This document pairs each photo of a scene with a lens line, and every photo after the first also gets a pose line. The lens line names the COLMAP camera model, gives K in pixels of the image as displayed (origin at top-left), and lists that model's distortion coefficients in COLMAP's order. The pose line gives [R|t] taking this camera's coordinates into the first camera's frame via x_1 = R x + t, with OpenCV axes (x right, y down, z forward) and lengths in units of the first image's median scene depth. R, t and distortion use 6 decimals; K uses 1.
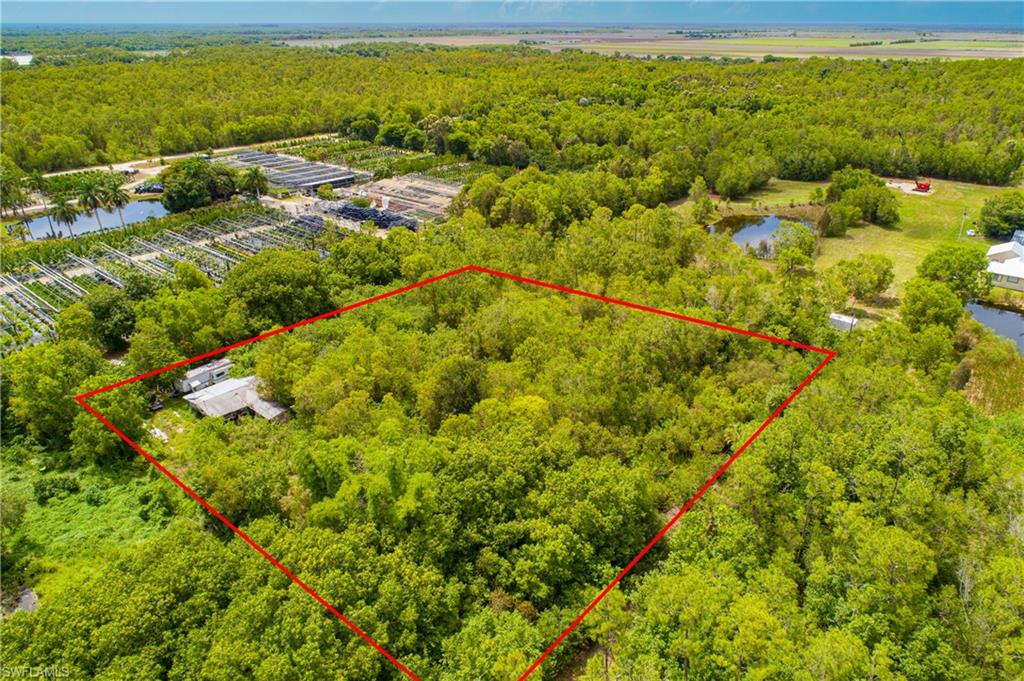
lens RADIAL K [[688.8, 0, 512.0], [0, 688.8, 340.5], [0, 0, 1]] dist [-0.006183, 0.001949]
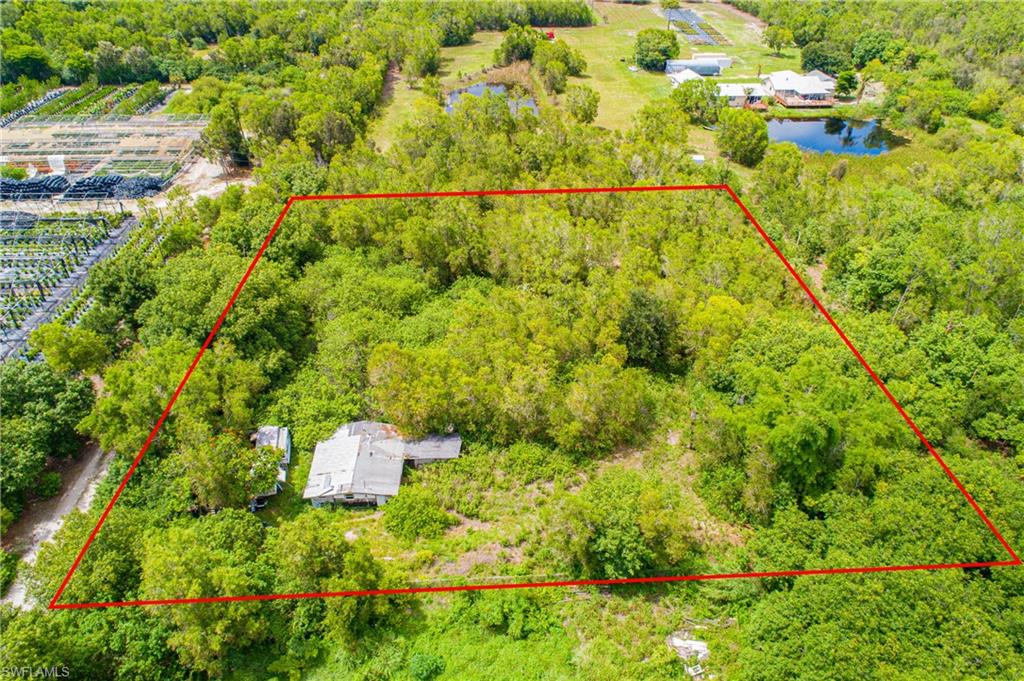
lens RADIAL K [[688.8, 0, 512.0], [0, 688.8, 340.5], [0, 0, 1]] dist [-0.006183, 0.001949]
pose [[0.716203, -0.390961, 0.578103, -0.573983], [0.290409, 0.920187, 0.262524, -0.151685], [-0.634599, -0.020134, 0.772579, 0.311717]]
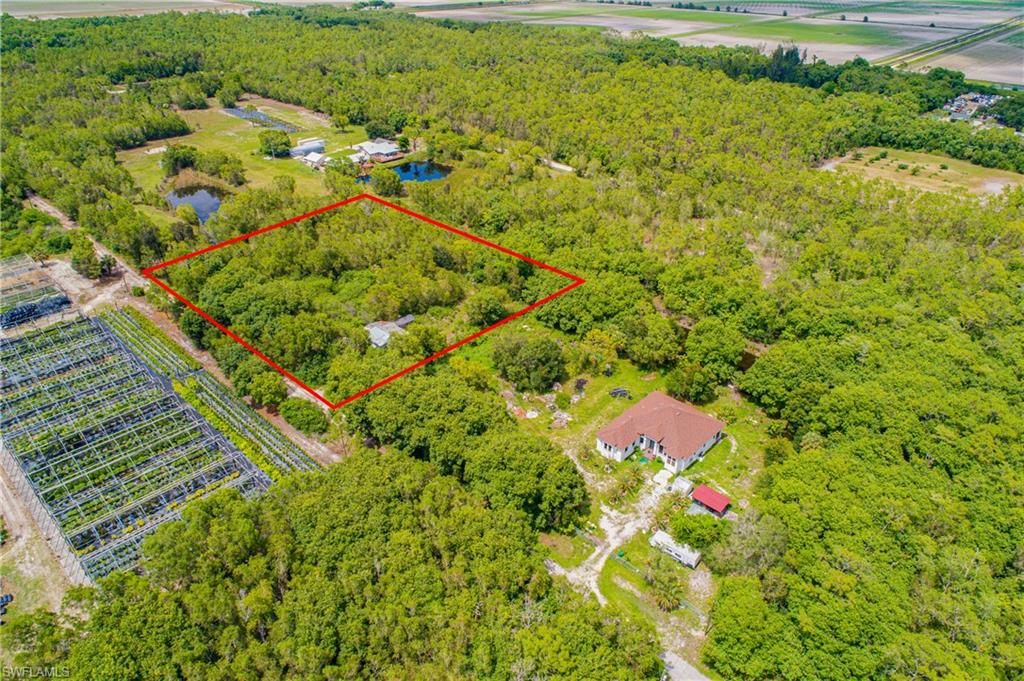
lens RADIAL K [[688.8, 0, 512.0], [0, 688.8, 340.5], [0, 0, 1]] dist [-0.006183, 0.001949]
pose [[0.052307, -0.501511, 0.863569, -1.663991], [0.421139, 0.795173, 0.436282, -0.460383], [-0.905487, 0.340862, 0.252799, 0.238949]]
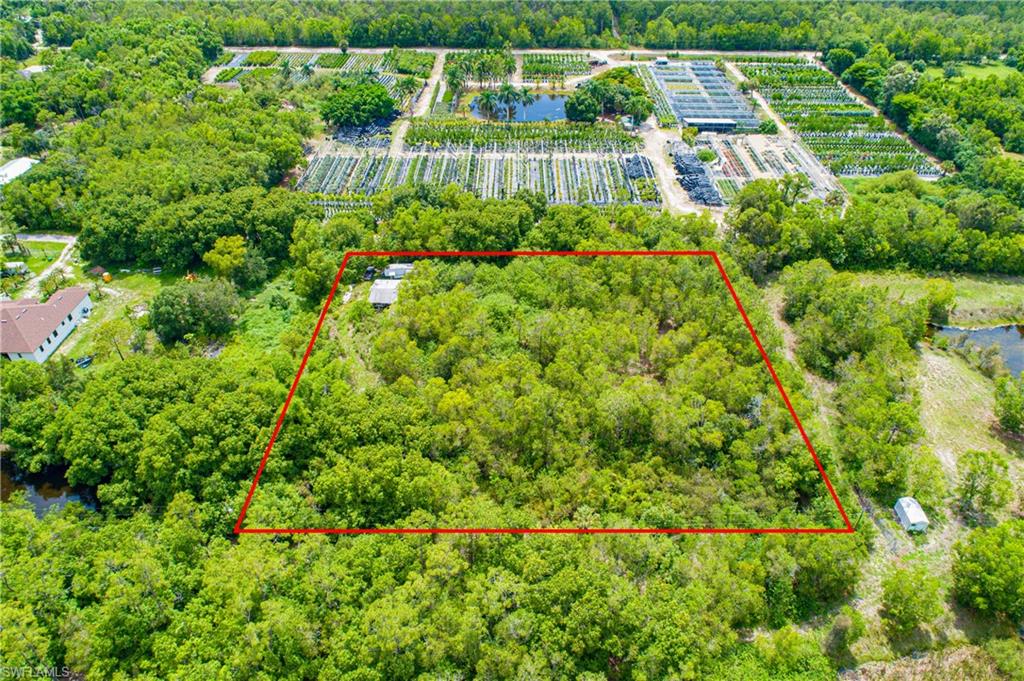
lens RADIAL K [[688.8, 0, 512.0], [0, 688.8, 340.5], [0, 0, 1]] dist [-0.006183, 0.001949]
pose [[0.653351, 0.461823, -0.599877, 0.603176], [-0.332197, 0.886911, 0.320990, -0.335642], [0.680278, -0.010442, 0.732880, 0.073010]]
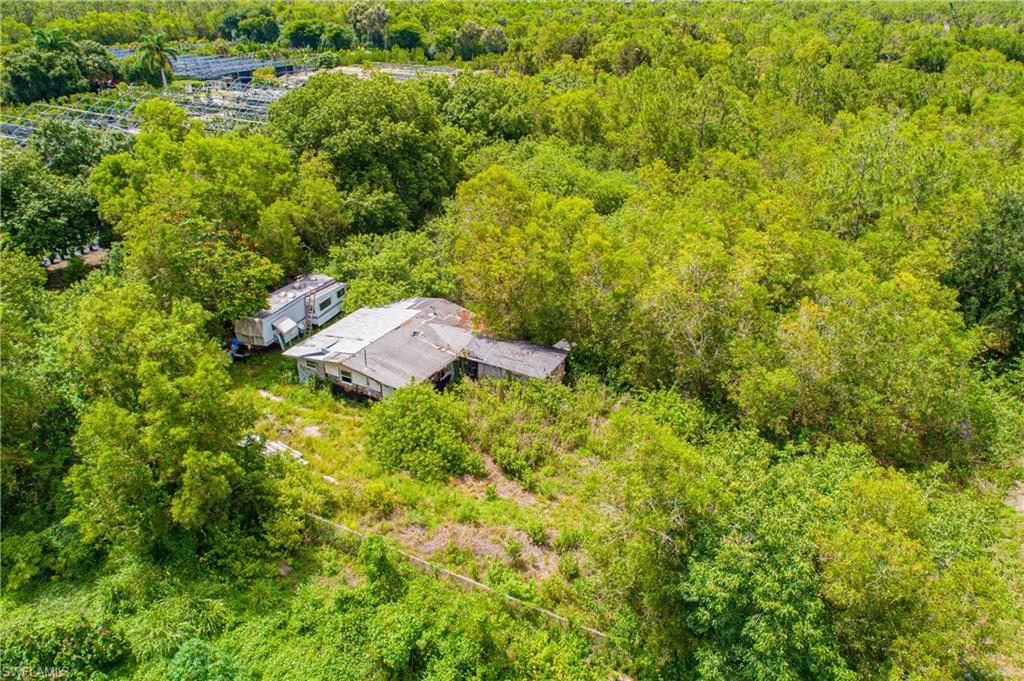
lens RADIAL K [[711.2, 0, 512.0], [0, 711.2, 340.5], [0, 0, 1]] dist [-0.003927, 0.002417]
pose [[0.973472, -0.094287, 0.208474, -0.376584], [0.087696, 0.995317, 0.040657, 0.060376], [-0.211331, -0.021296, 0.977182, 0.483791]]
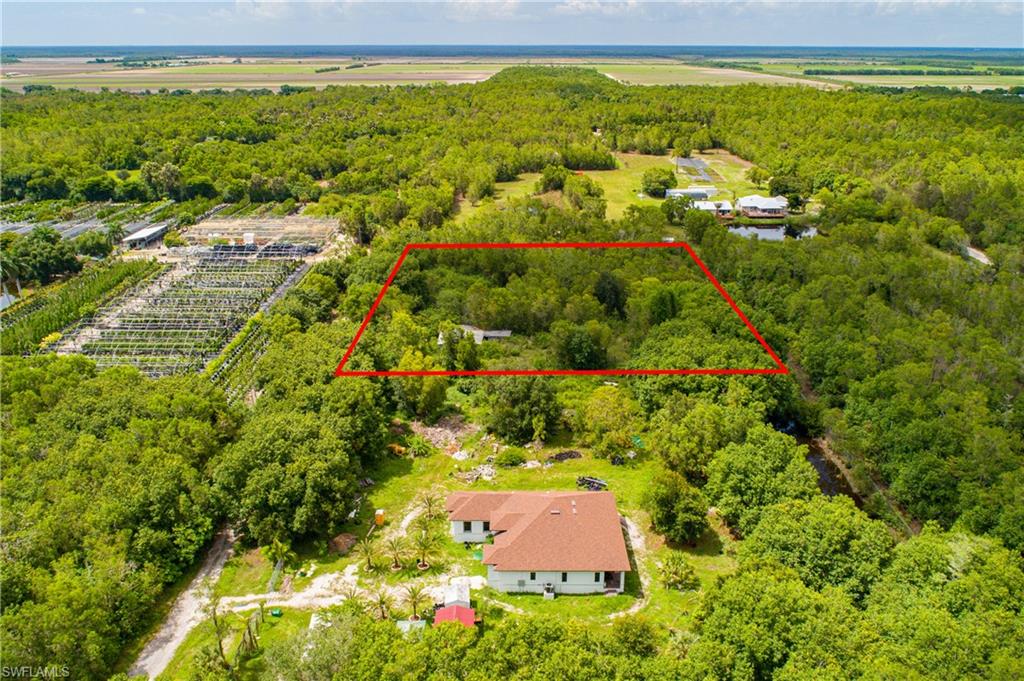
lens RADIAL K [[807.4, 0, 512.0], [0, 807.4, 340.5], [0, 0, 1]] dist [-0.006463, 0.002736]
pose [[0.754047, -0.229556, 0.615400, -1.203274], [0.279635, 0.959982, 0.015456, 0.080389], [-0.594321, 0.160433, 0.788064, -0.350183]]
